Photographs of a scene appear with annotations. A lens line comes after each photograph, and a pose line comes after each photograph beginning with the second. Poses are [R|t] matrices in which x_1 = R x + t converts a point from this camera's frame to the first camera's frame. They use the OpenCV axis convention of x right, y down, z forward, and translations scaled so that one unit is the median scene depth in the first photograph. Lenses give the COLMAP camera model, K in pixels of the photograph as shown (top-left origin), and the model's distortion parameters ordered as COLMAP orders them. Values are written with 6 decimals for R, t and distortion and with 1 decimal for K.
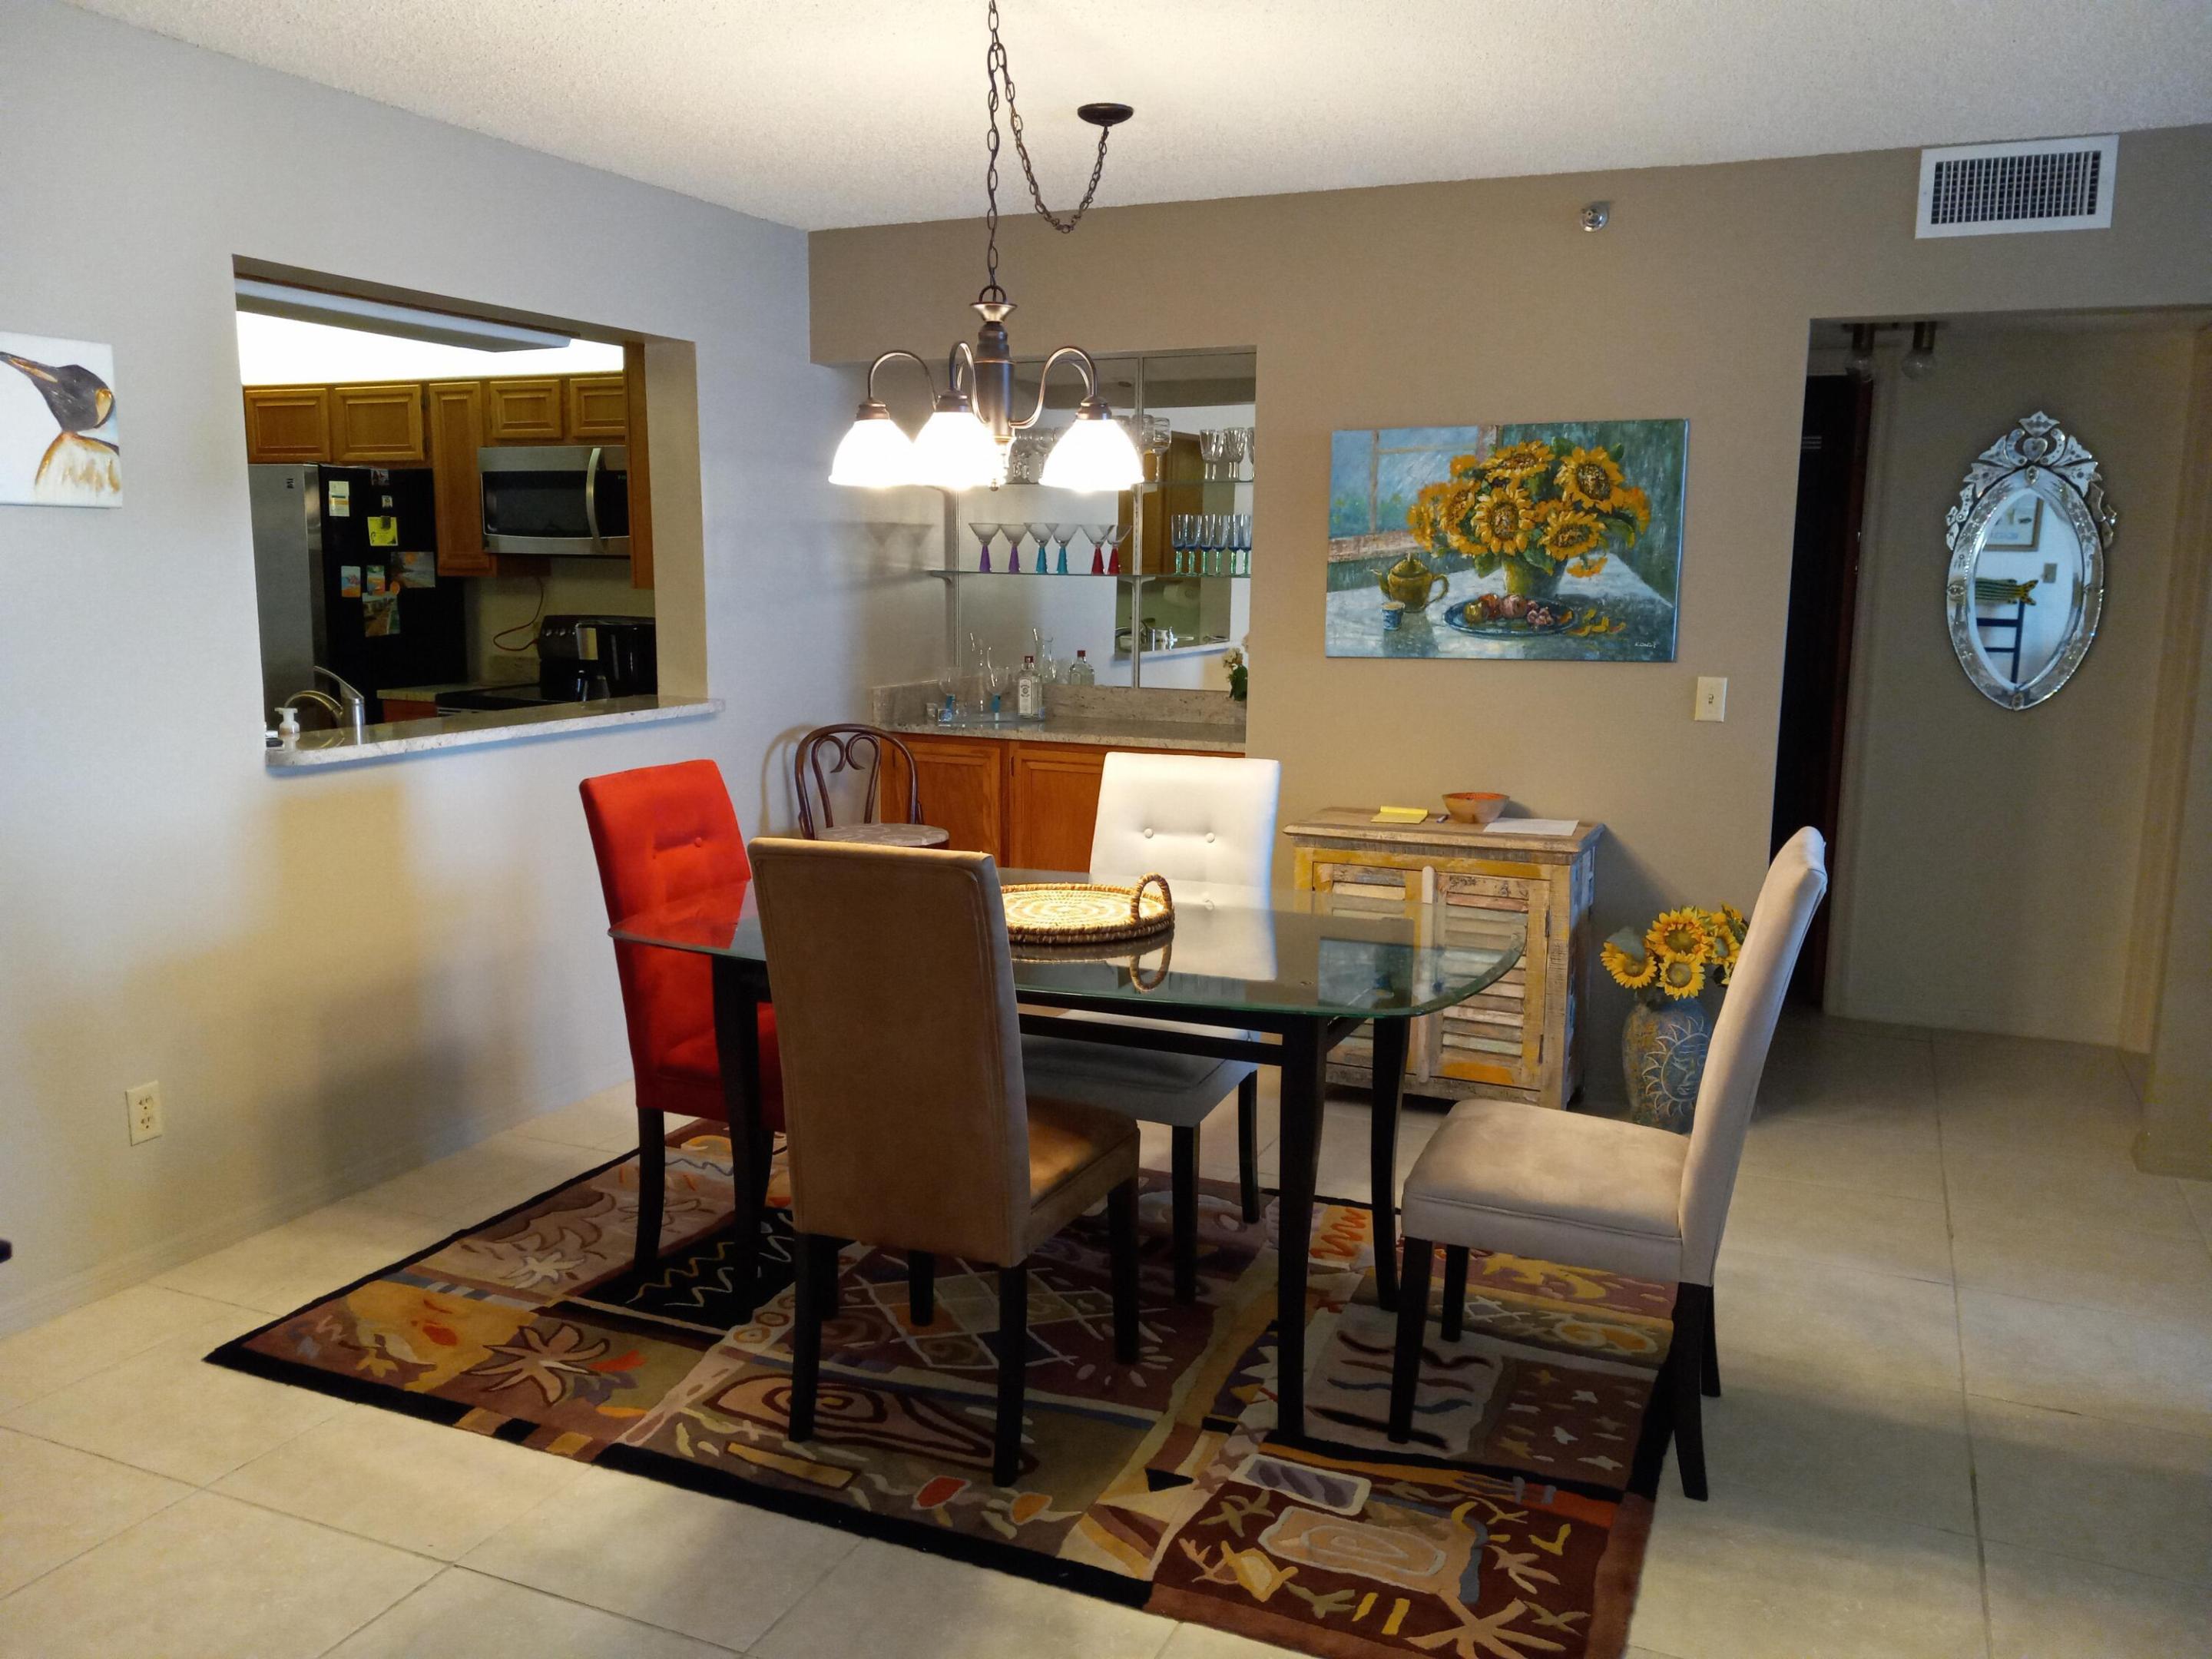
lens RADIAL K [[1745.2, 0, 1097.8], [0, 1745.2, 825.9], [0, 0, 1]] dist [0.037358, -0.076967]
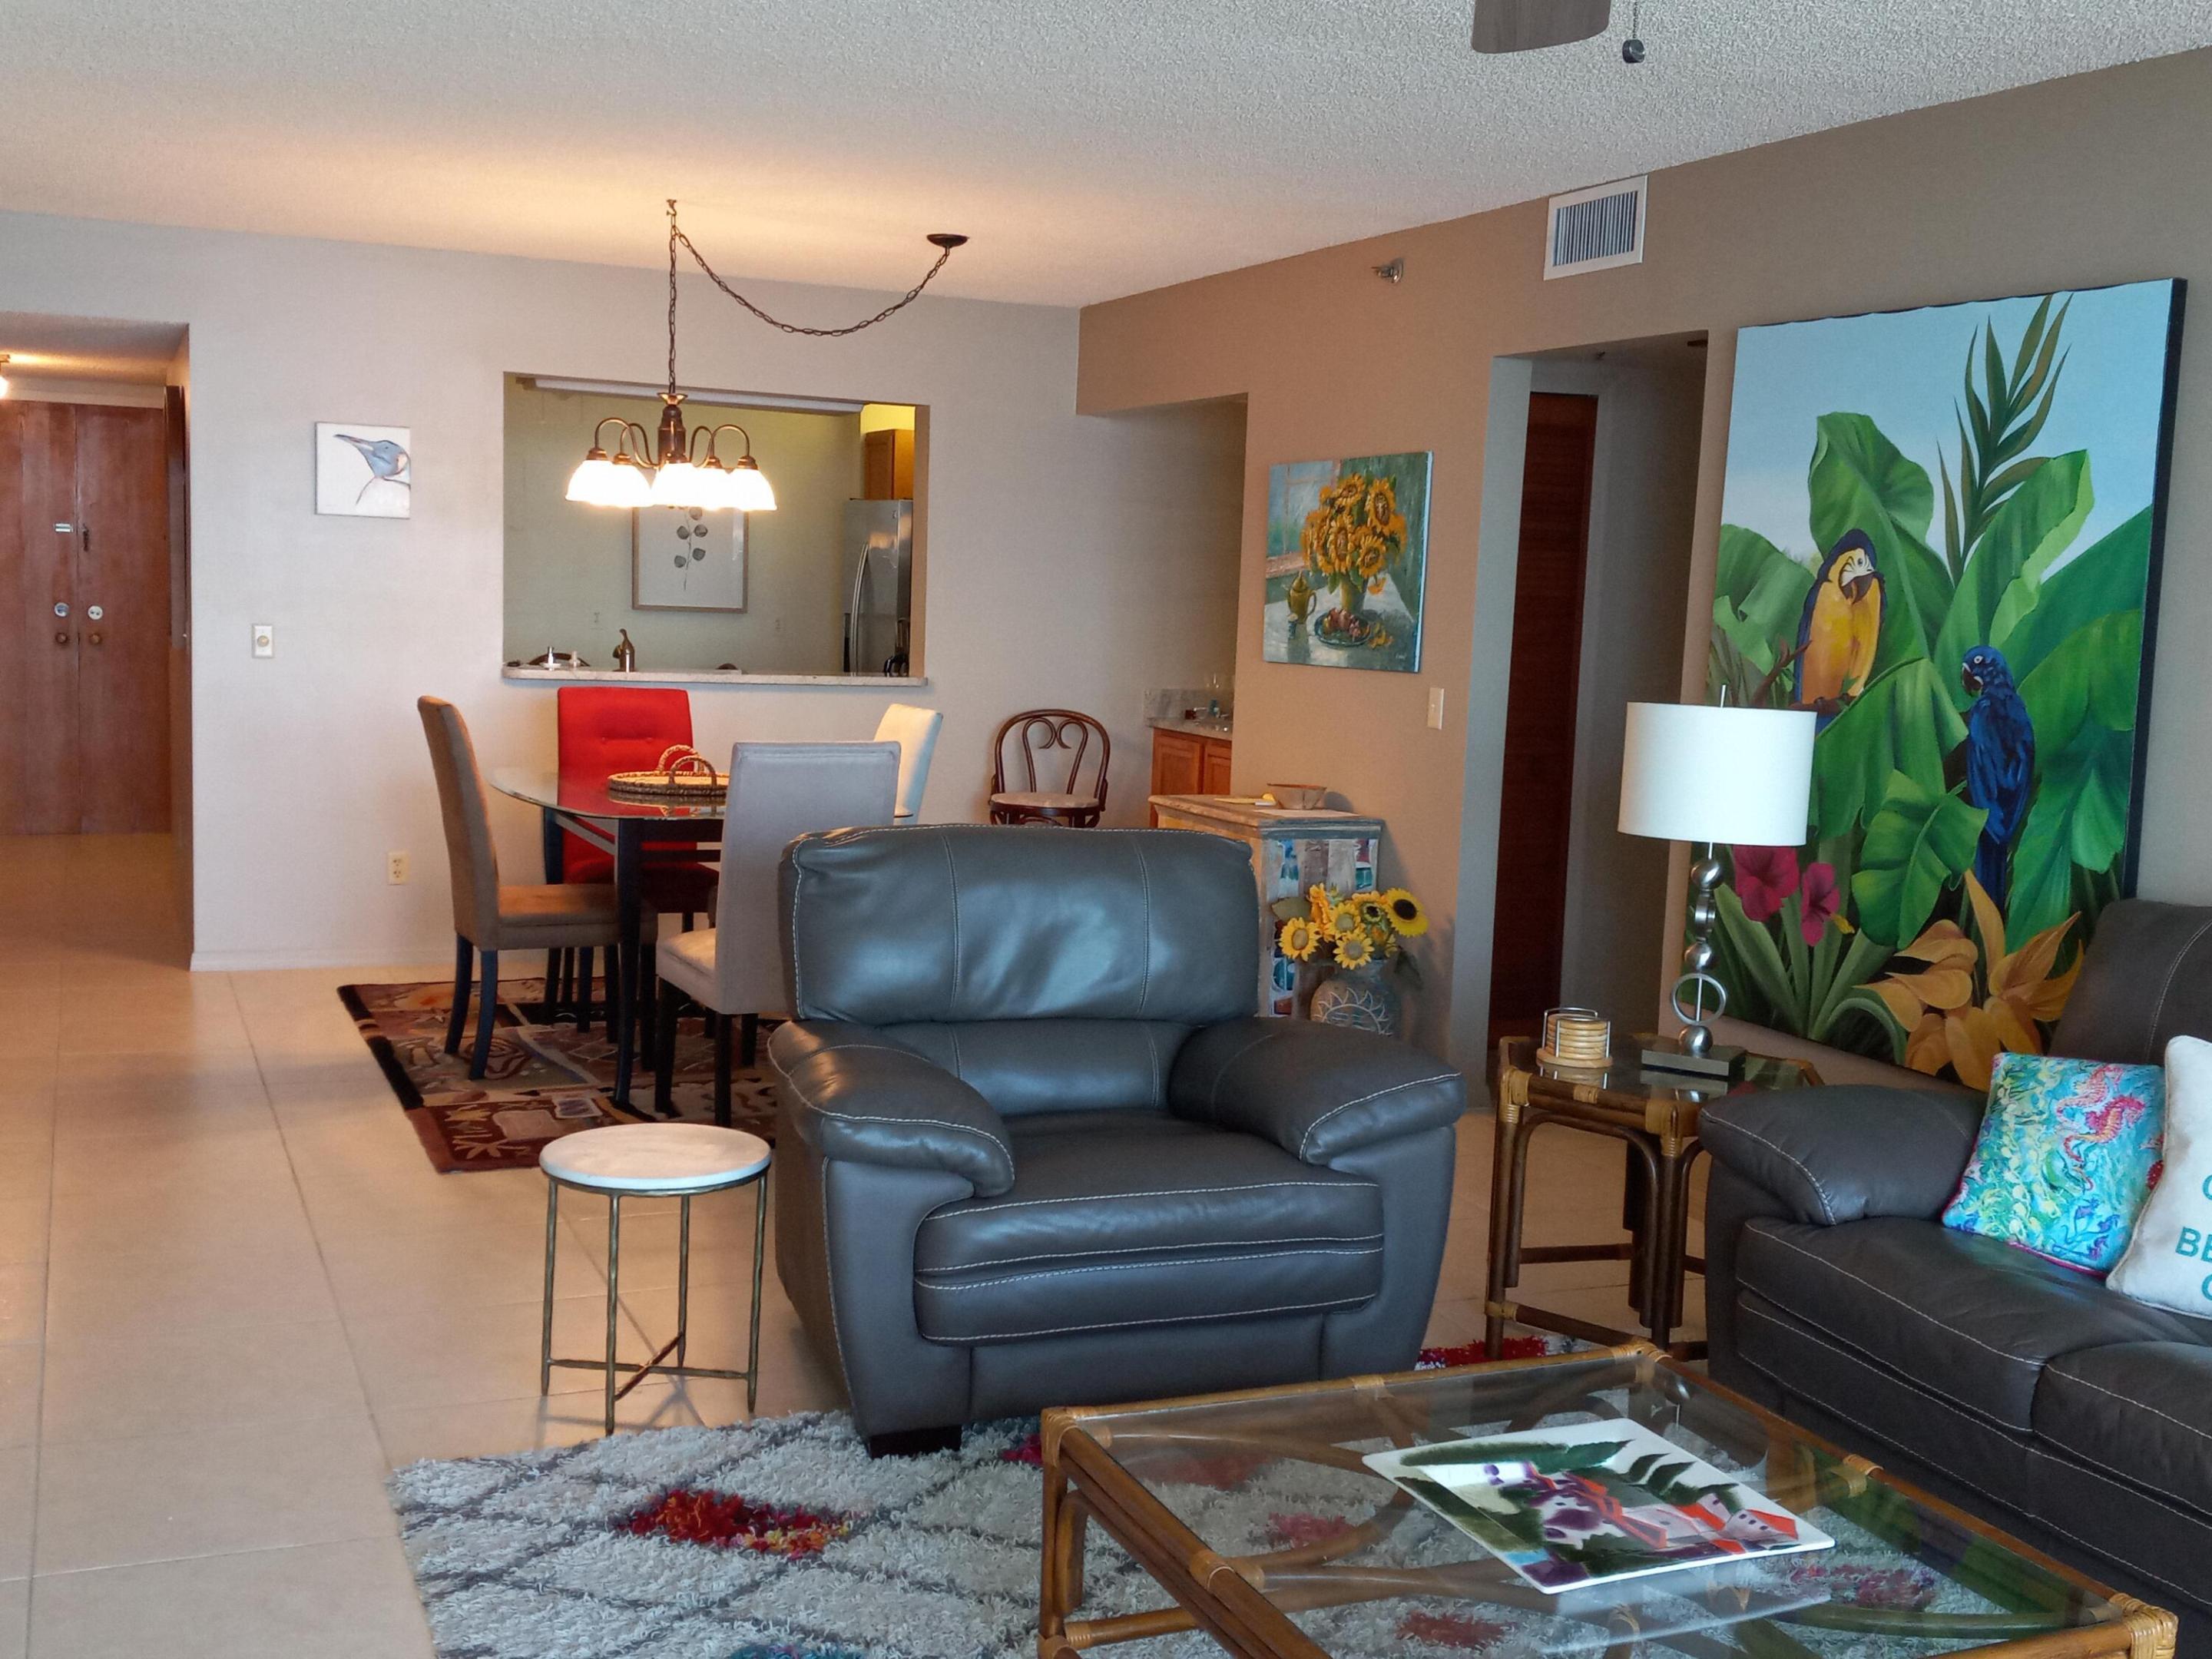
lens RADIAL K [[2308.0, 0, 1105.6], [0, 2308.0, 835.5], [0, 0, 1]] dist [0.113104, 0.000000]
pose [[0.737033, 0.094074, -0.669278, 1.147592], [-0.133188, 0.991063, -0.007367, 0.042864], [0.662604, 0.094570, 0.742976, -0.188098]]
